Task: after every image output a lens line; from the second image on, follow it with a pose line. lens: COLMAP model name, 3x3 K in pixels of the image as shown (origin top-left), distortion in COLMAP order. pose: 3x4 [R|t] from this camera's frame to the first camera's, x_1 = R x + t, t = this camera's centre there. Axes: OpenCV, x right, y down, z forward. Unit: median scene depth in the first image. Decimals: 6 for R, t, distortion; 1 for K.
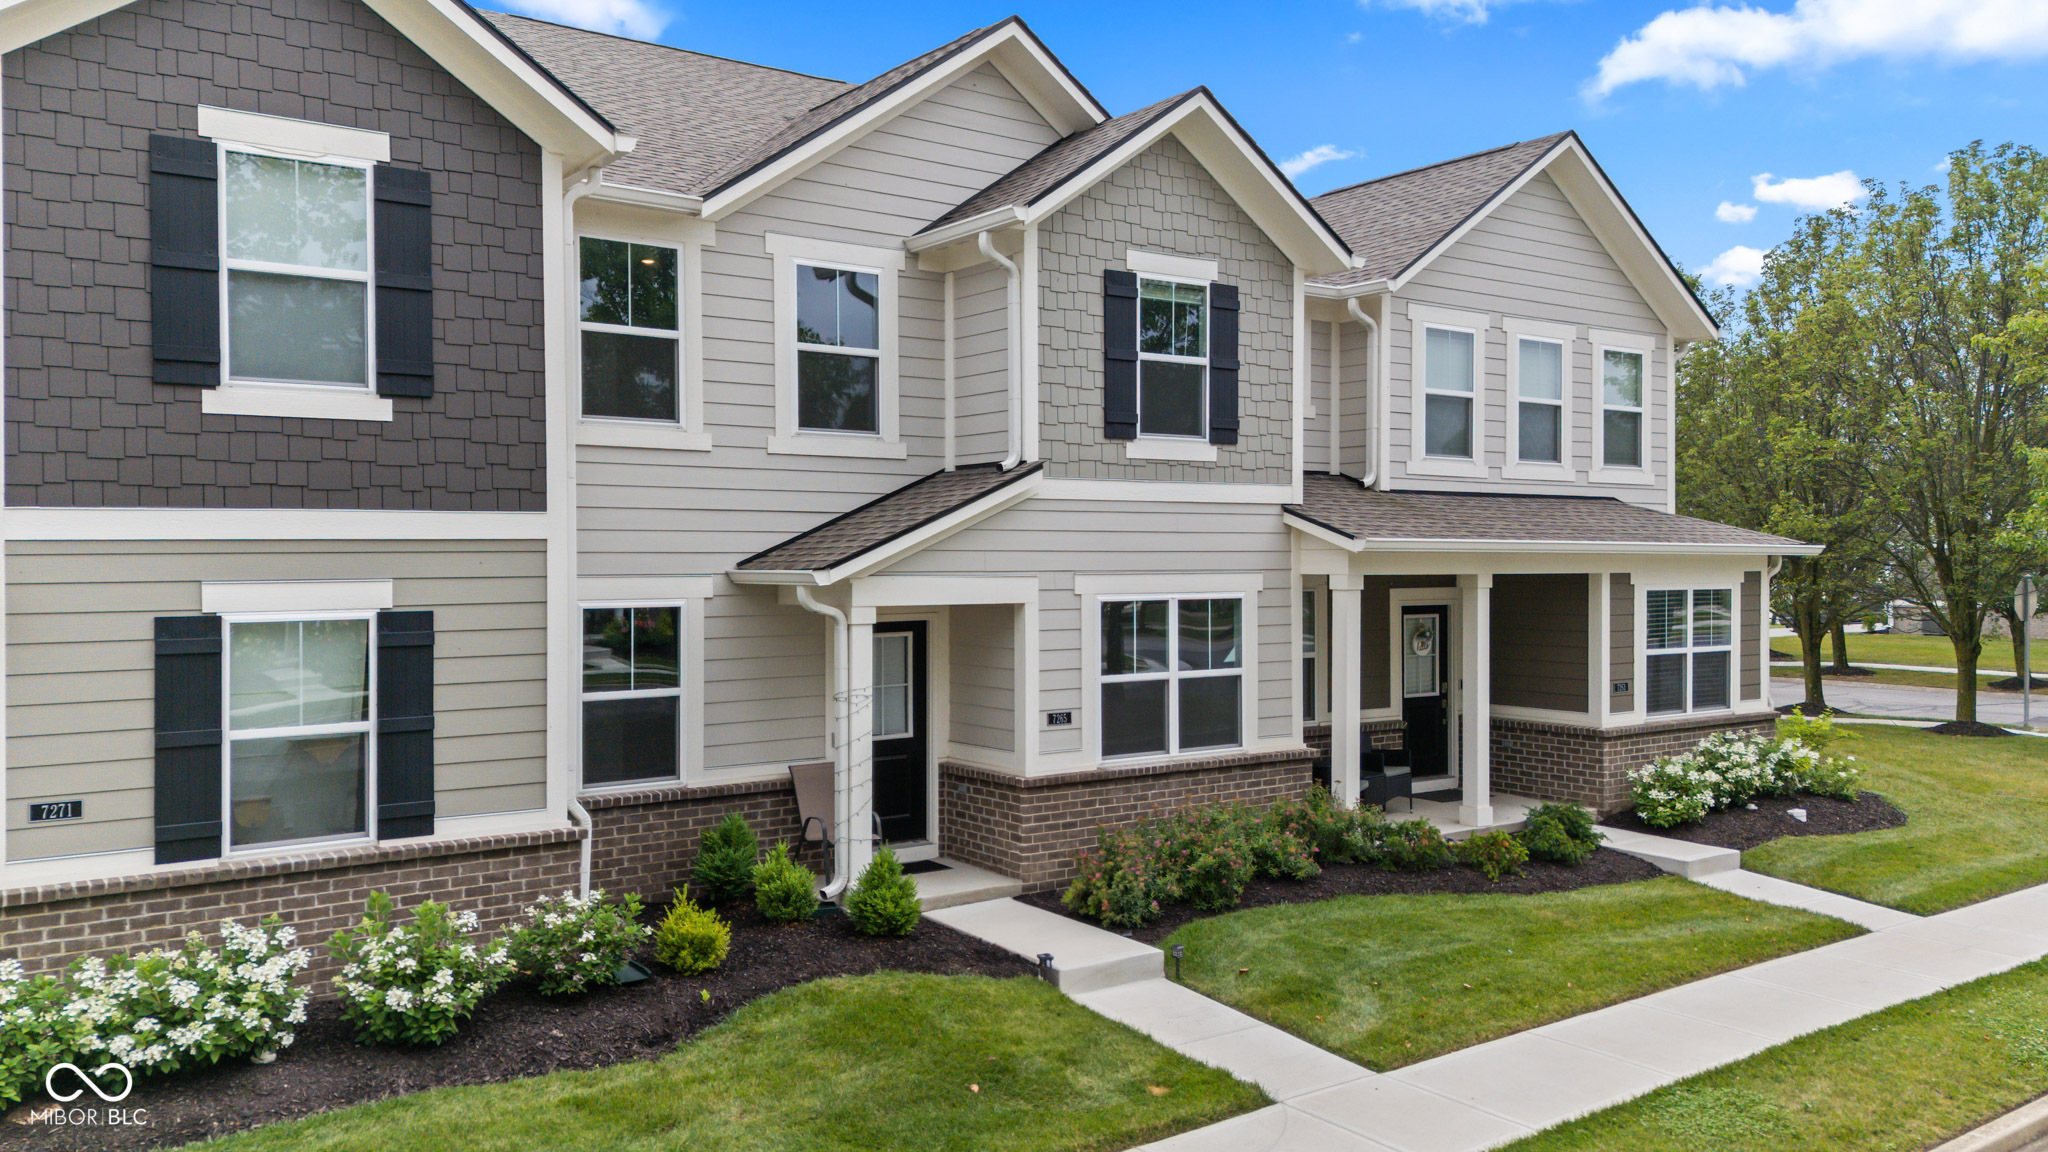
lens RADIAL K [[1547.1, 0, 1011.2], [0, 1547.1, 568.3], [0, 0, 1]] dist [0.082877, -0.072396]
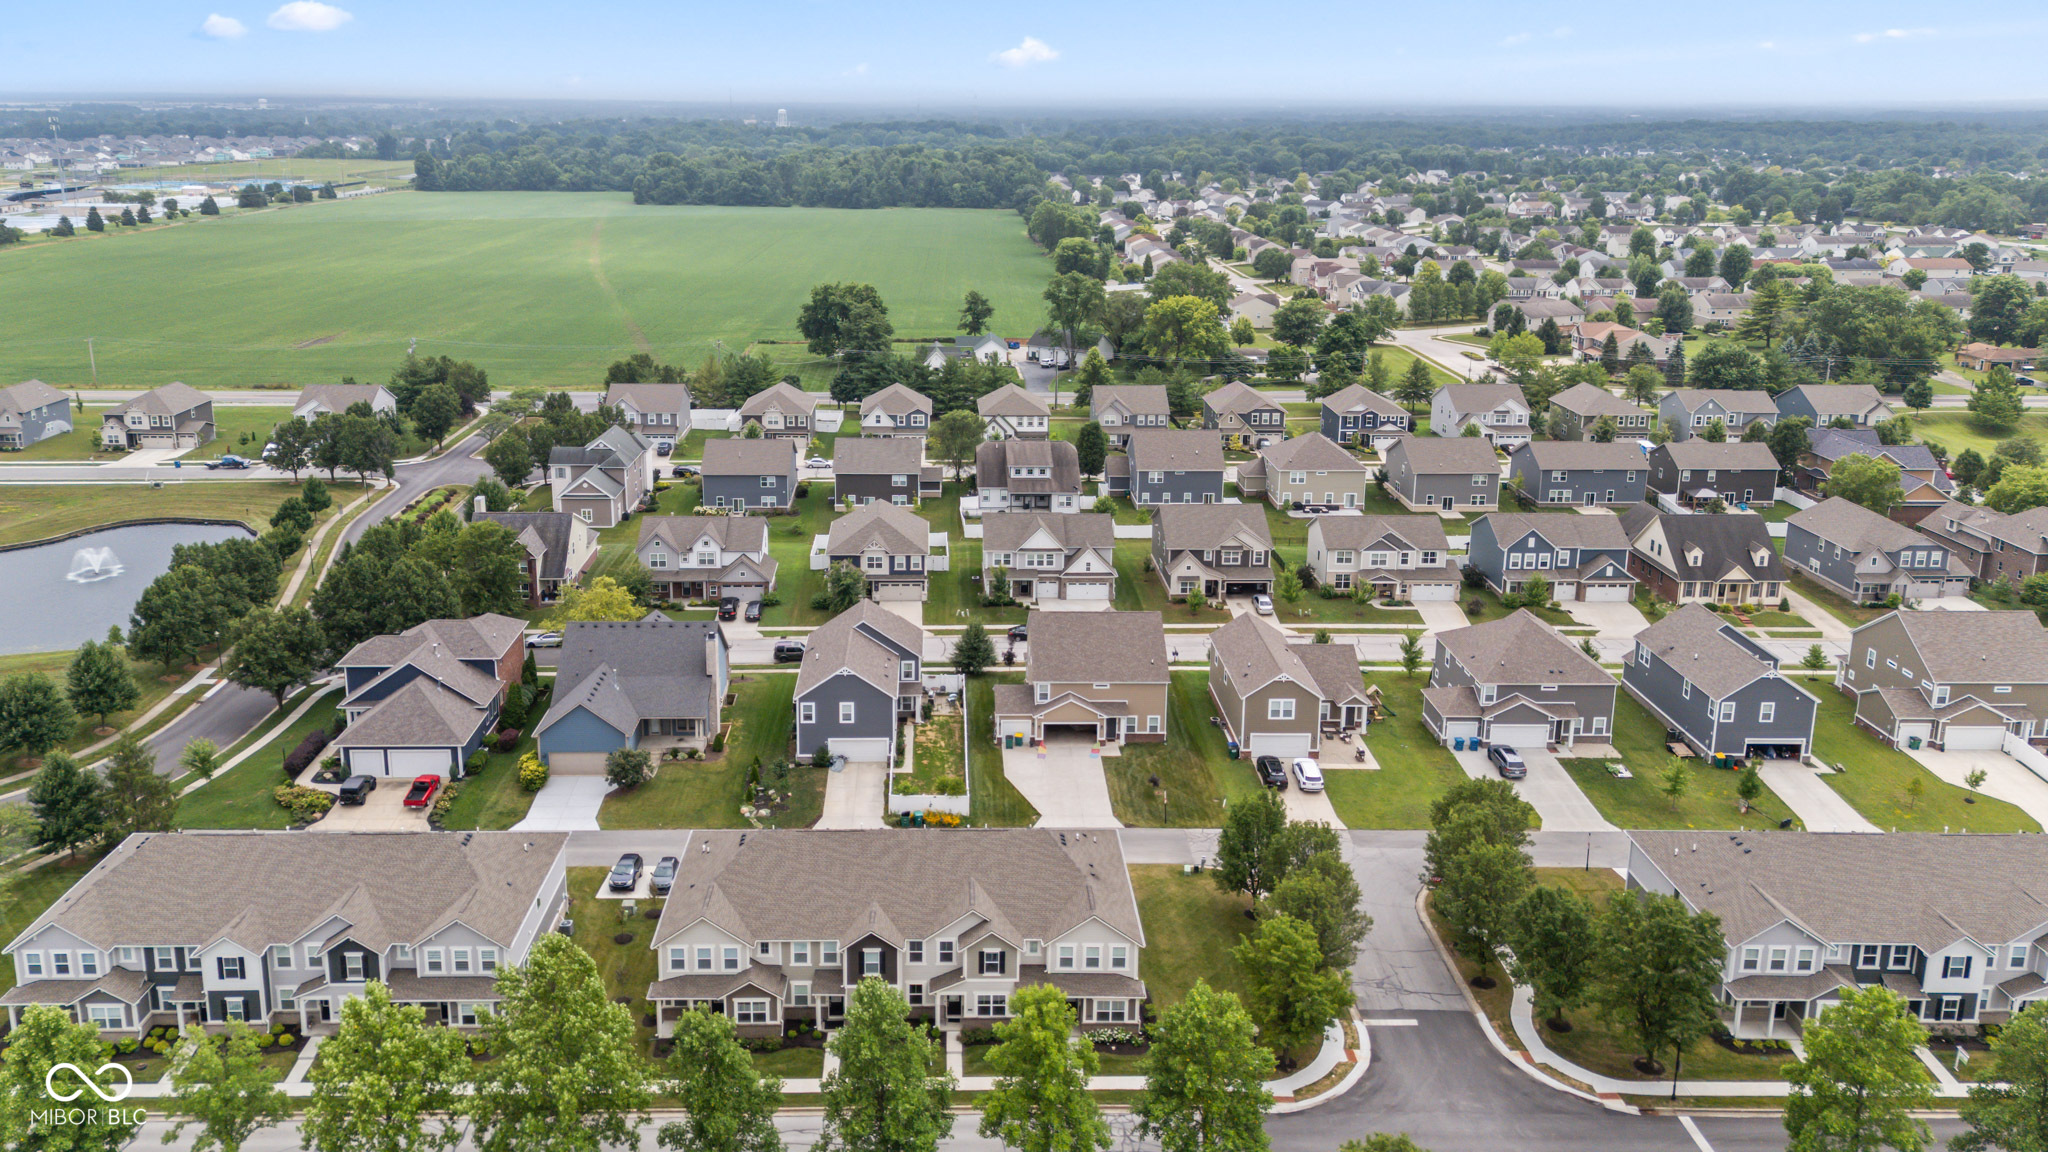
lens RADIAL K [[1559.9, 0, 957.2], [0, 1559.9, 502.5], [0, 0, 1]] dist [0.092138, -0.068310]
pose [[0.820912, 0.147913, -0.551567, 3.857883], [-0.011015, 0.969794, 0.243675, -4.175218], [0.570949, -0.193960, 0.797745, -4.625519]]
